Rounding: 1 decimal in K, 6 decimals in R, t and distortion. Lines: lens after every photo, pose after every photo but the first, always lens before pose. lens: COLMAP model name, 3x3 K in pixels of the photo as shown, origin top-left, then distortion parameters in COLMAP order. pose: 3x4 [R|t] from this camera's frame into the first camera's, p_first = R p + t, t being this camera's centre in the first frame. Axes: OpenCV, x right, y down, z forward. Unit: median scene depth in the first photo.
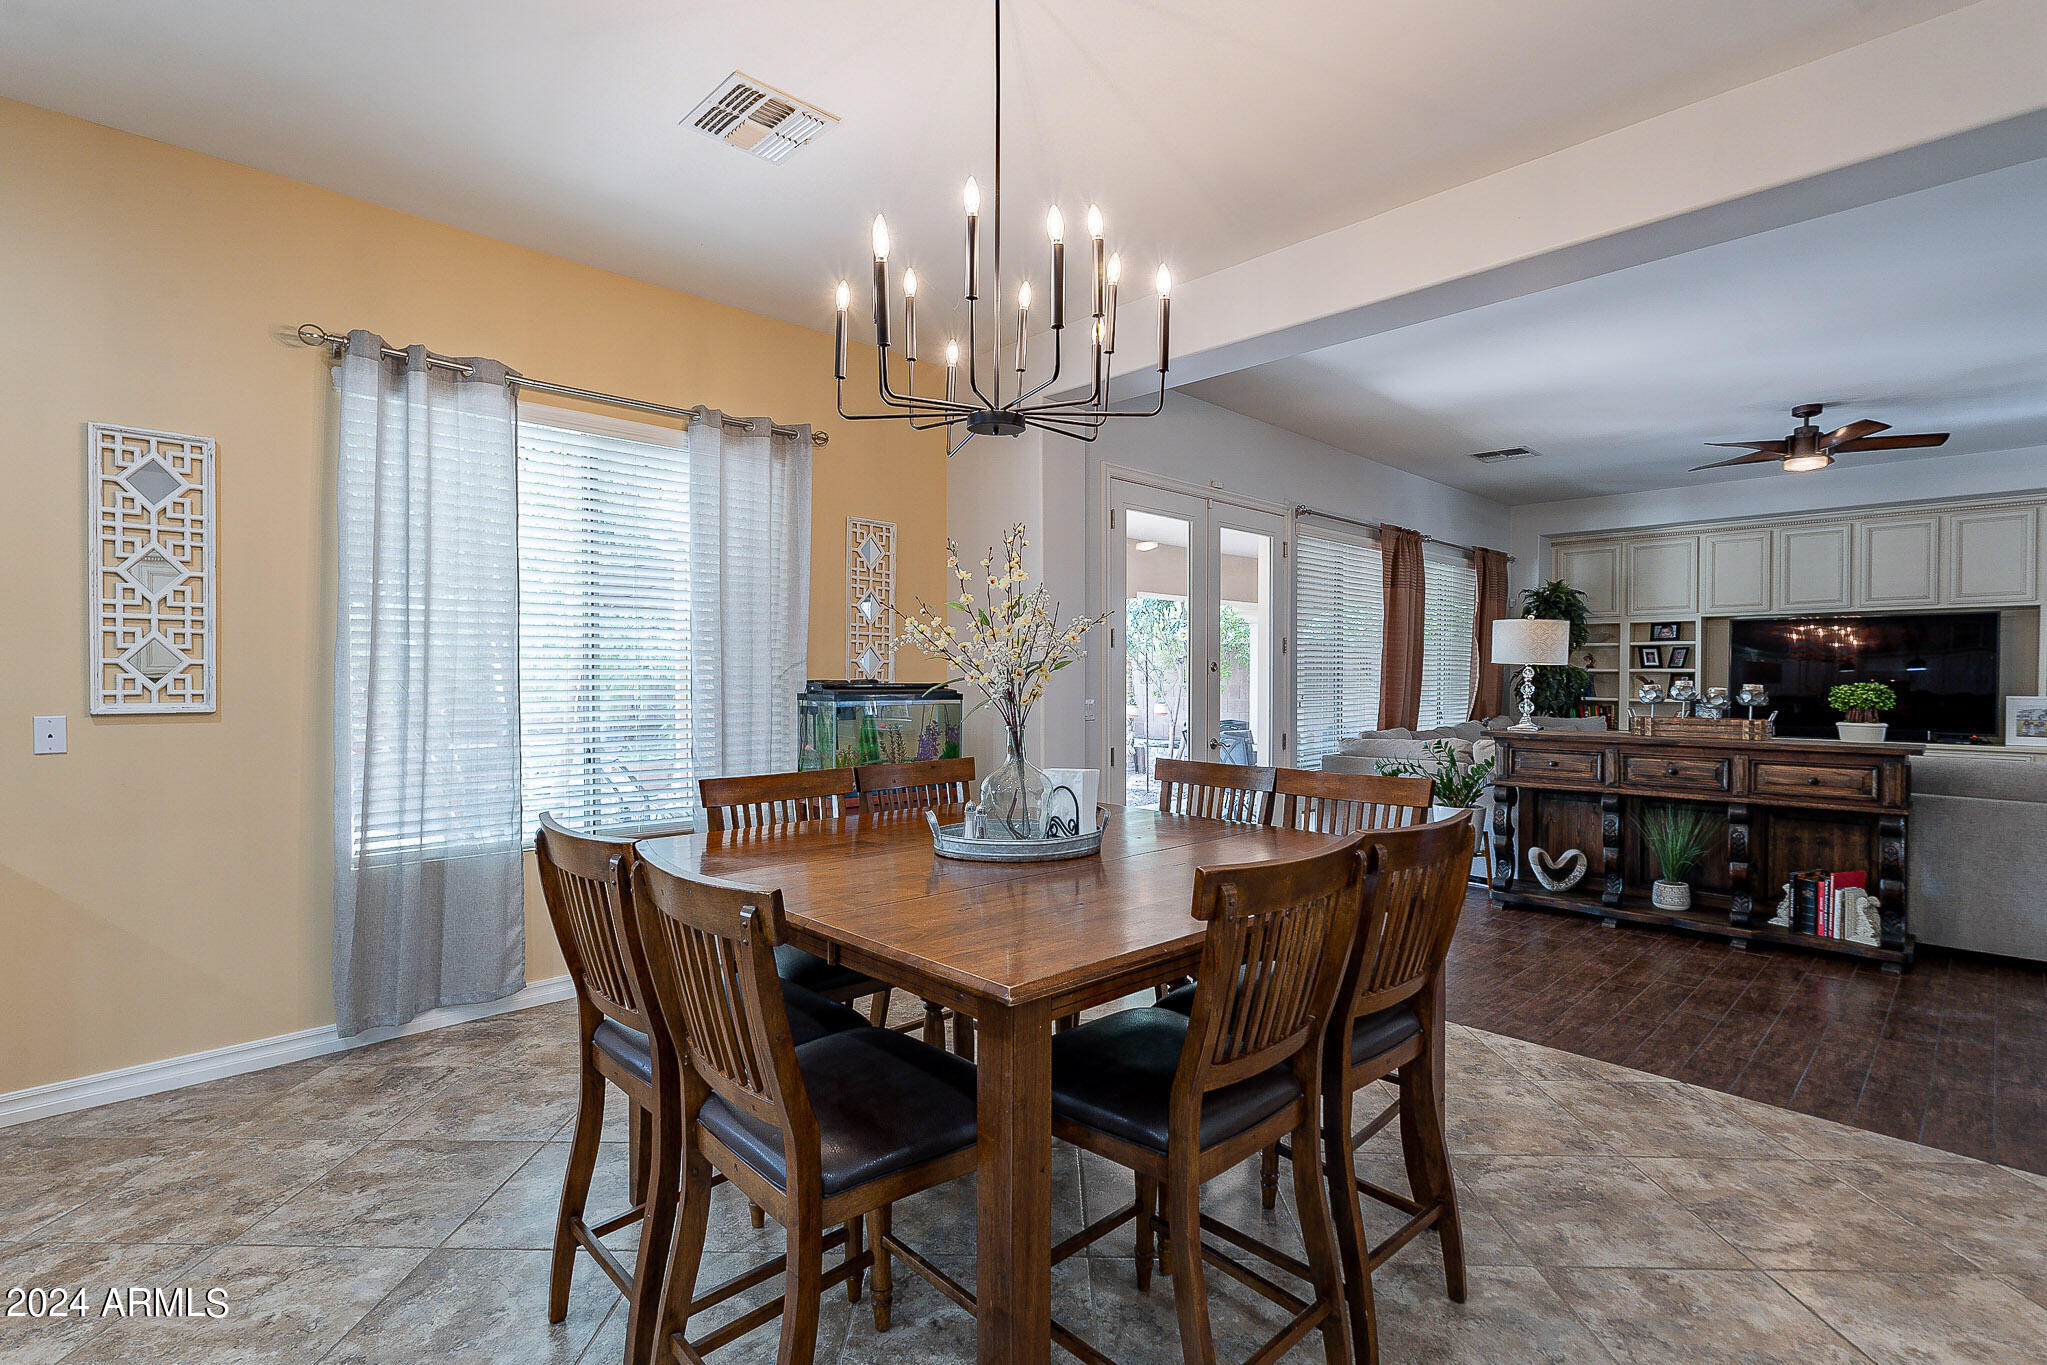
lens RADIAL K [[955.7, 0, 1011.0], [0, 955.7, 685.2], [0, 0, 1]] dist [-0.005702, 0.001729]
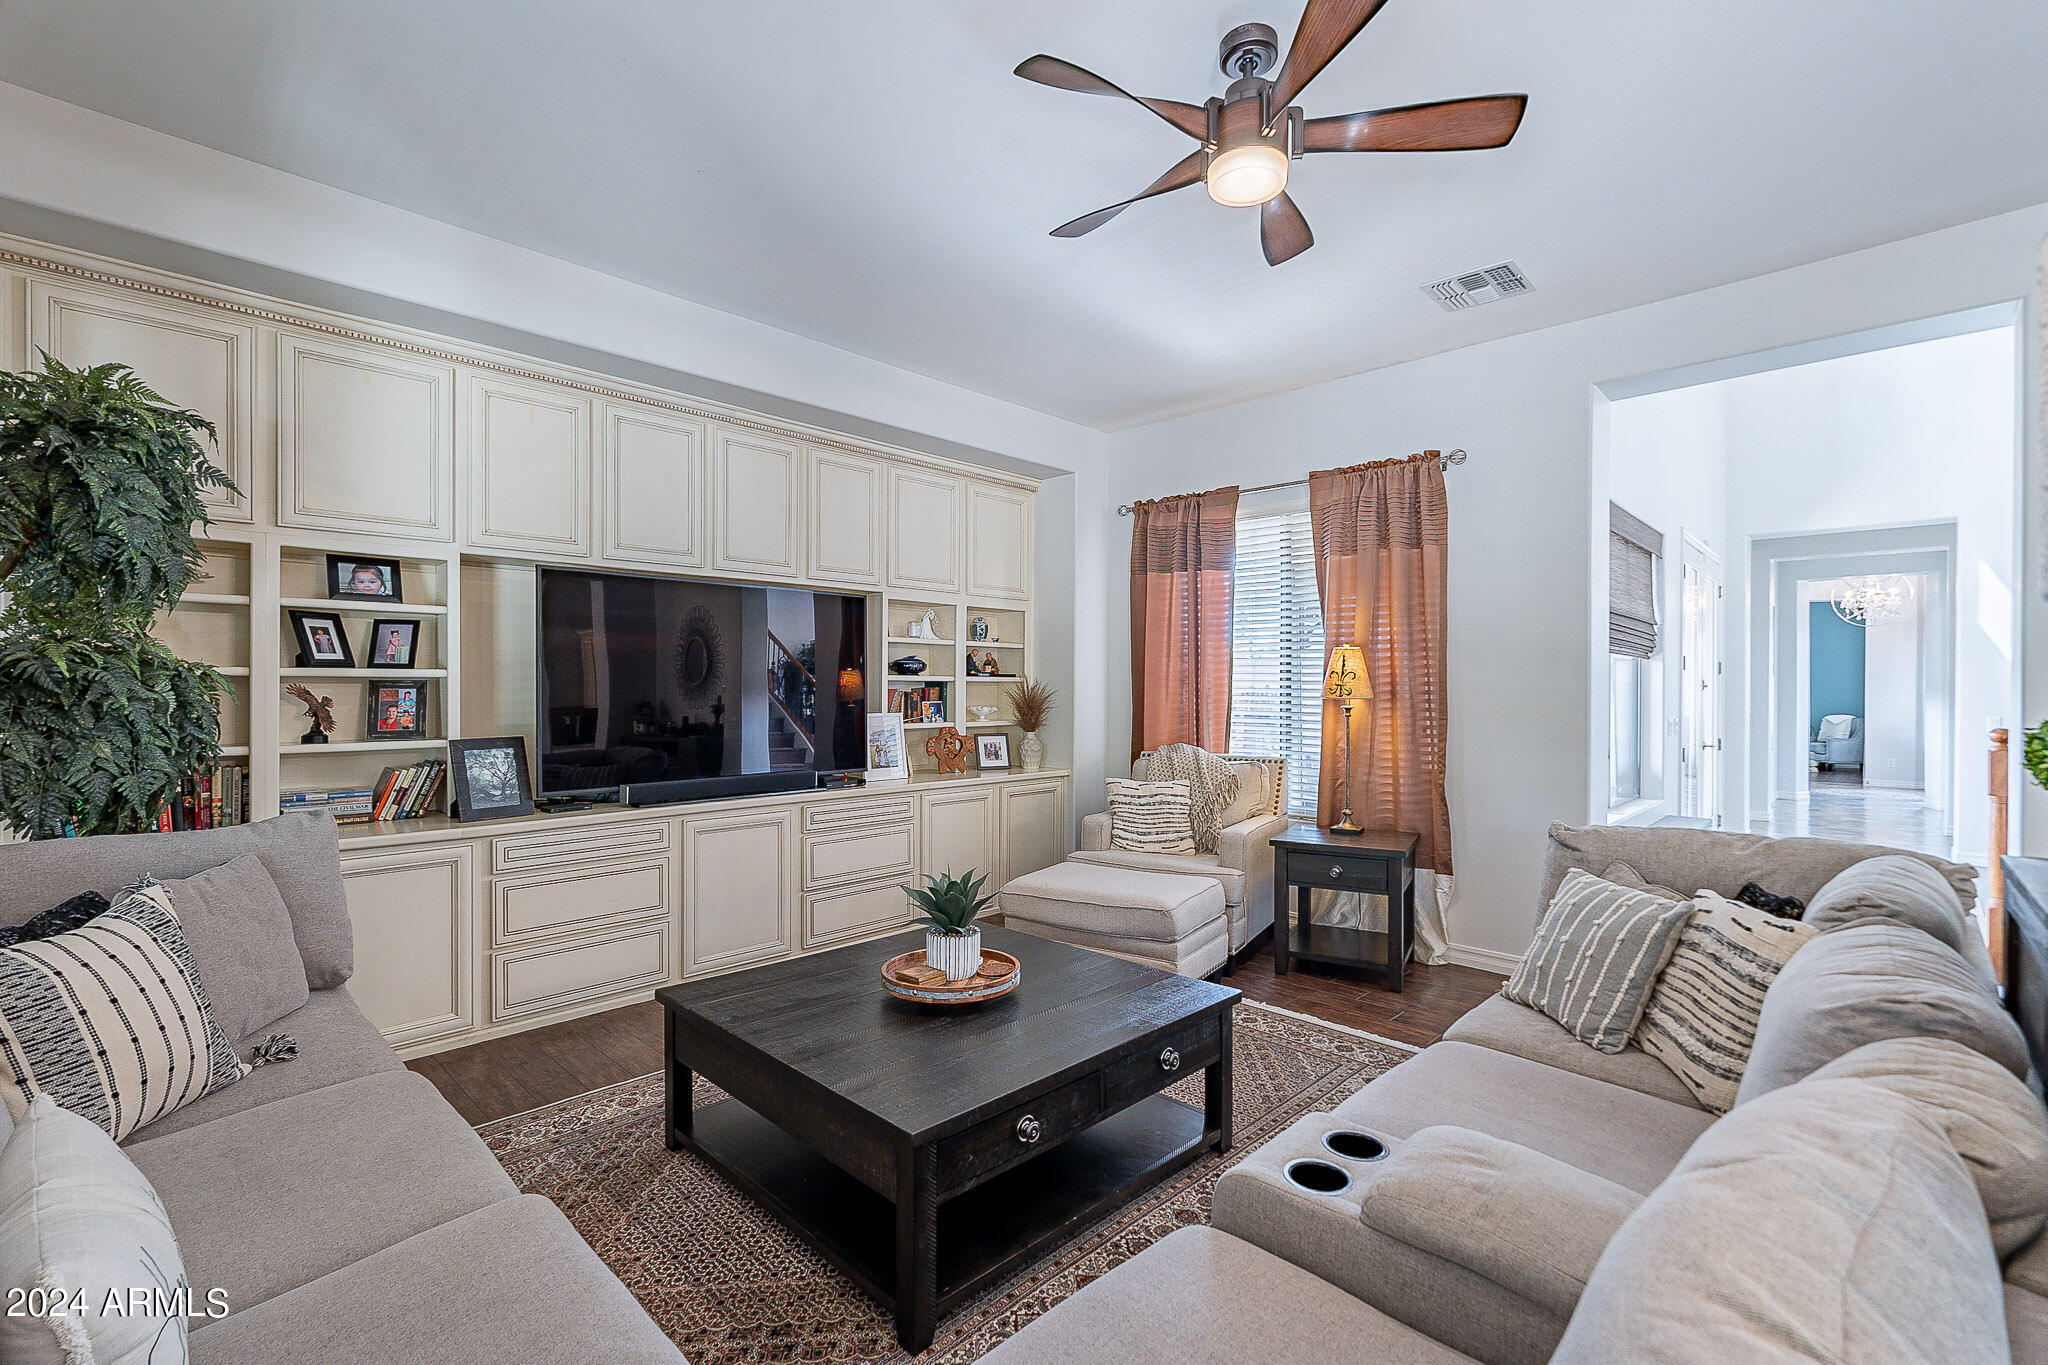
lens RADIAL K [[907.5, 0, 1014.1], [0, 907.5, 684.9], [0, 0, 1]] dist [-0.004267, 0.000433]
pose [[-0.027407, -0.001165, 0.999624, 0.505137], [0.006173, 0.999980, 0.001334, -0.016197], [-0.999605, 0.006207, -0.027399, 1.278347]]
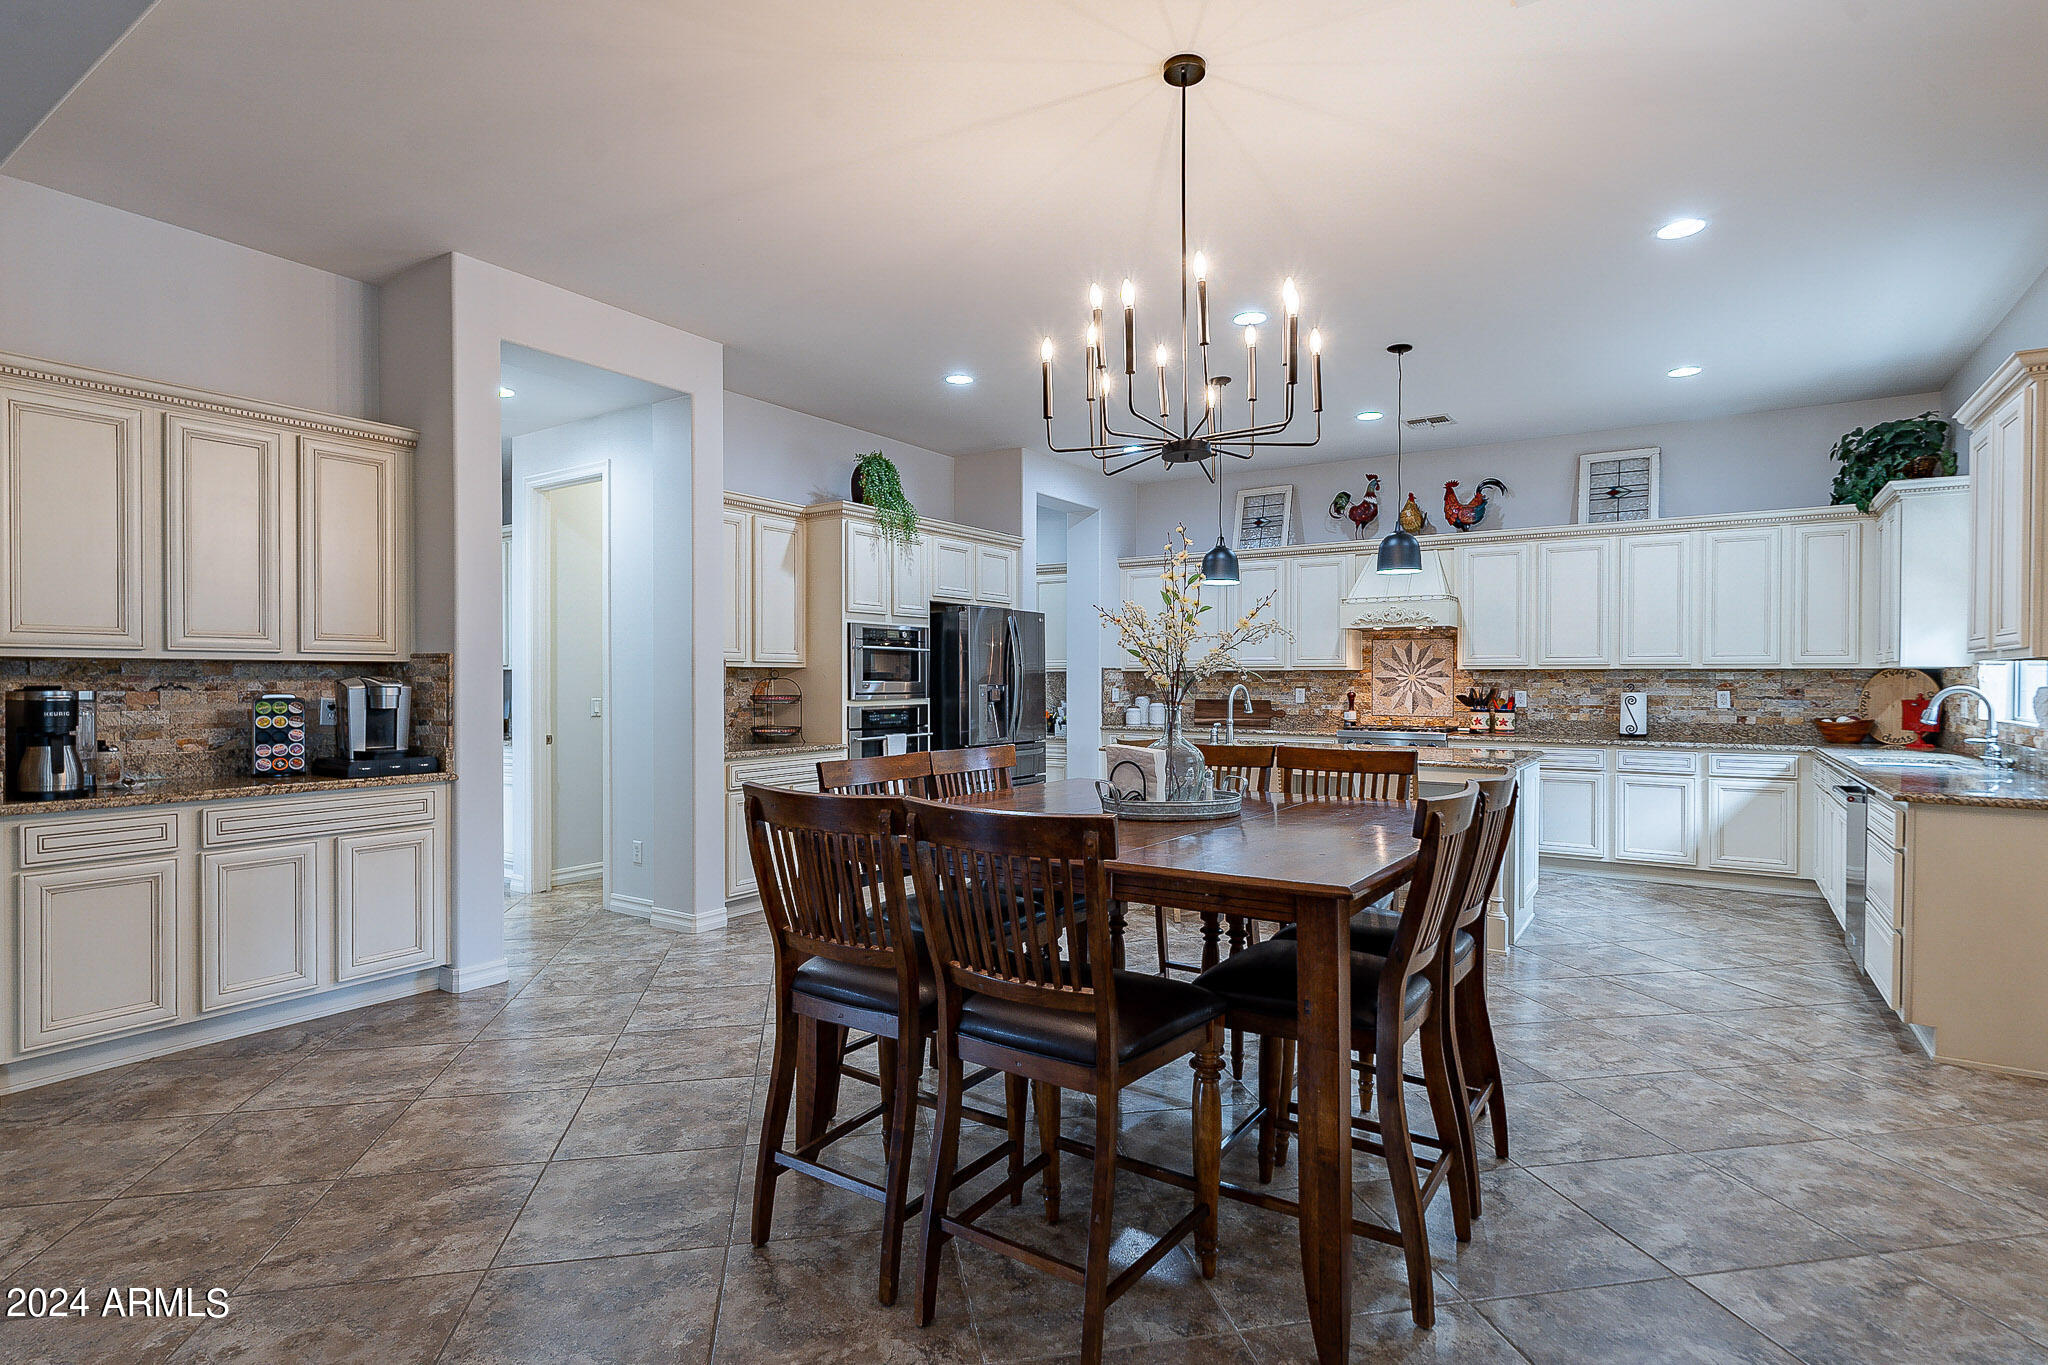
lens RADIAL K [[1022.9, 0, 1015.3], [0, 1022.9, 684.5], [0, 0, 1]] dist [-0.001377, 0.000977]
pose [[-0.977213, -0.001488, -0.212254, 0.202168], [-0.004897, 0.999867, 0.015536, -0.000734], [0.212203, 0.016222, -0.977091, 0.966881]]
